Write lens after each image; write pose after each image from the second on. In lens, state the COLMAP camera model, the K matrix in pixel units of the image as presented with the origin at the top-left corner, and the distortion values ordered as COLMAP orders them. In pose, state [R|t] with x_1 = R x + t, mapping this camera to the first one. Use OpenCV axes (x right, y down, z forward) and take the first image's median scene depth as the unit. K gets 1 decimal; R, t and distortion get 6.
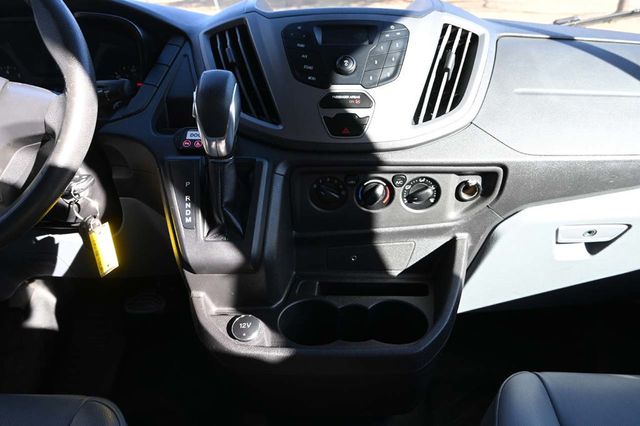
lens RADIAL K [[435.4, 0, 320.0], [0, 435.4, 213.0], [0, 0, 1]] dist [-0.003288, -0.001602]
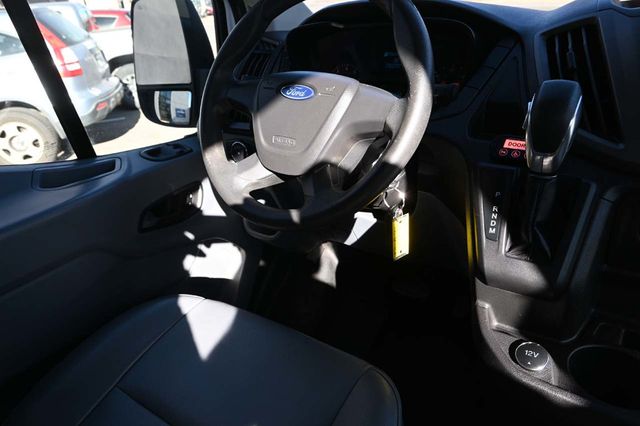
lens RADIAL K [[435.4, 0, 320.0], [0, 435.4, 213.0], [0, 0, 1]] dist [-0.003288, -0.001602]
pose [[0.827965, 0.194240, -0.526065, -0.106160], [-0.177165, 0.980654, 0.083251, -0.033950], [0.532058, 0.024272, 0.846360, -0.040333]]
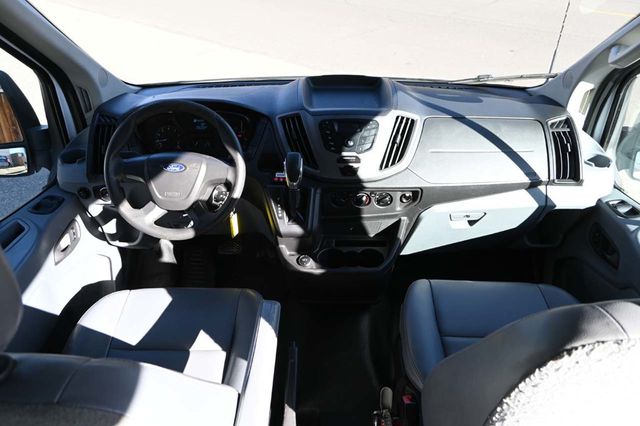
lens RADIAL K [[435.4, 0, 320.0], [0, 435.4, 213.0], [0, 0, 1]] dist [-0.003288, -0.001602]
pose [[0.999991, 0.001562, 0.003824, -0.092032], [-0.002057, 0.991123, 0.132935, -0.280295], [-0.003583, -0.132942, 0.991117, -1.192607]]
